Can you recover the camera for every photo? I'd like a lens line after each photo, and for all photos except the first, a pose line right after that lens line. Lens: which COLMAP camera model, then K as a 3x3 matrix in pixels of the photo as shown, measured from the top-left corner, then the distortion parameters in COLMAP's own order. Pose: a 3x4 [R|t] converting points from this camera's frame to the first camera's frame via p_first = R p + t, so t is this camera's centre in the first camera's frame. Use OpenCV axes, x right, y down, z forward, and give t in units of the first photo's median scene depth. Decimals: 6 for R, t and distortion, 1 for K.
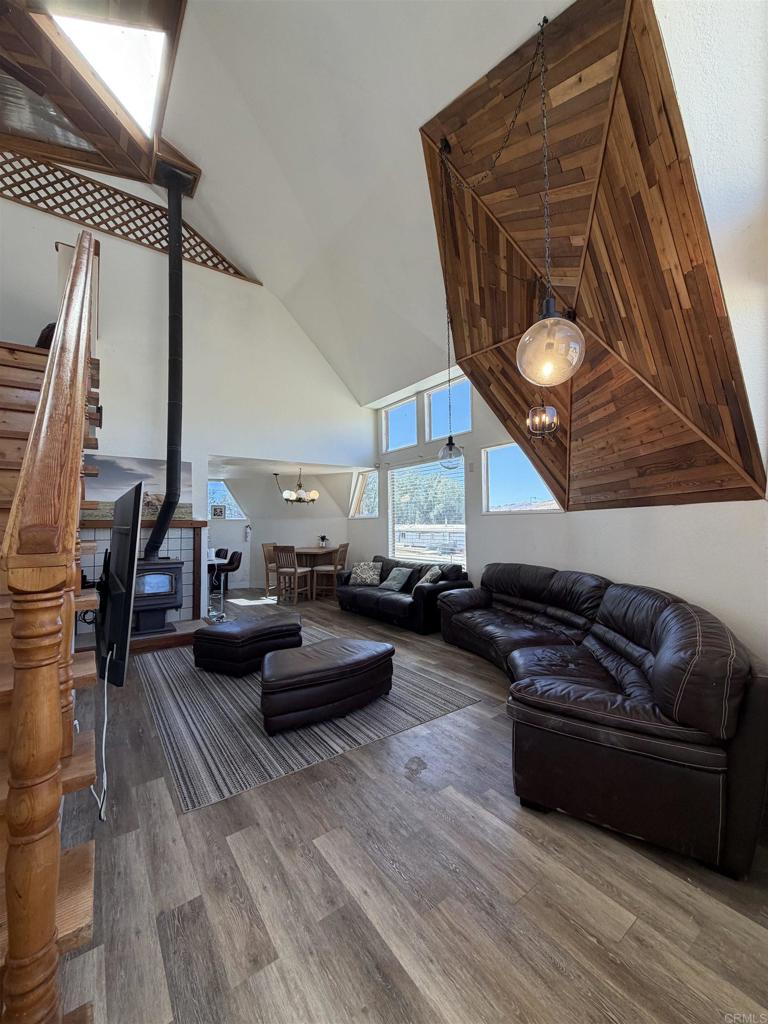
lens RADIAL K [[408.6, 0, 386.1], [0, 408.6, 506.4], [0, 0, 1]] dist [0.000414, 0.000017]
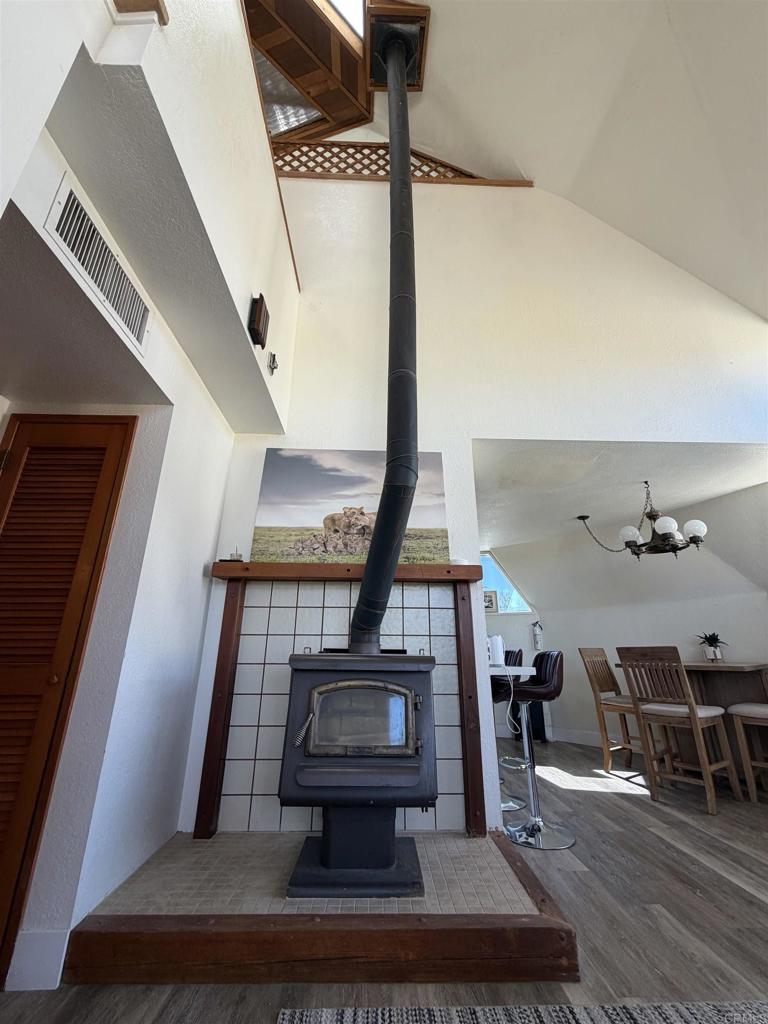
lens RADIAL K [[408.6, 0, 387.6], [0, 408.6, 507.8], [0, 0, 1]] dist [0.000414, 0.000017]
pose [[0.833275, -0.179705, -0.522837, -0.287050], [0.013606, 0.952077, -0.305556, 0.108726], [0.552691, 0.247499, 0.795787, 0.594551]]
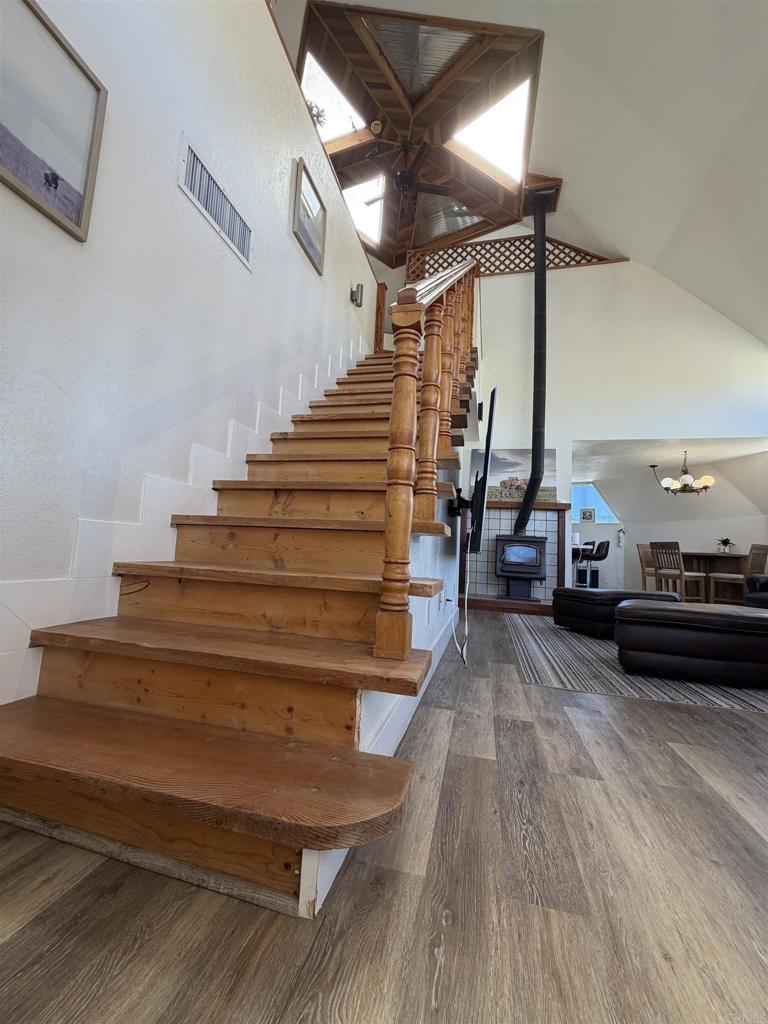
lens RADIAL K [[408.6, 0, 383.5], [0, 408.6, 507.2], [0, 0, 1]] dist [0.000414, 0.000017]
pose [[0.644877, -0.042591, -0.763098, 0.033237], [-0.030574, 0.996209, -0.081438, 0.142353], [0.763674, 0.075848, 0.641131, 0.001204]]
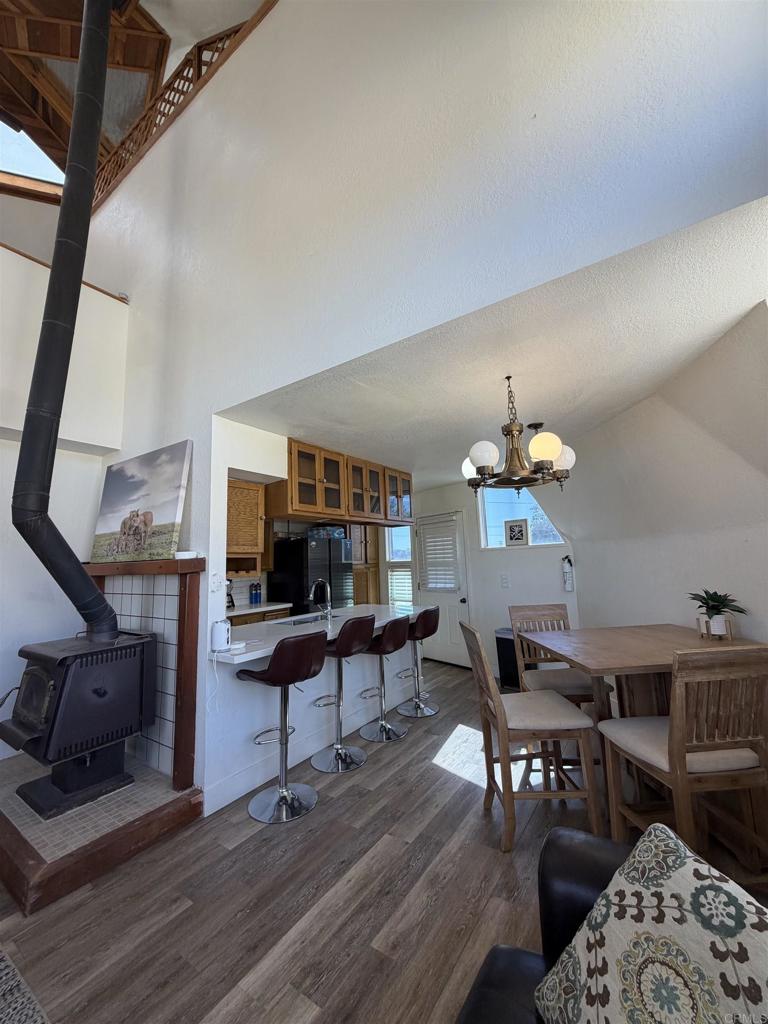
lens RADIAL K [[408.6, 0, 388.2], [0, 408.6, 507.8], [0, 0, 1]] dist [0.000414, 0.000017]
pose [[0.346670, -0.125040, -0.929615, 0.046358], [0.069354, 0.991779, -0.107538, 0.044709], [0.935420, -0.027193, 0.352492, 1.055537]]
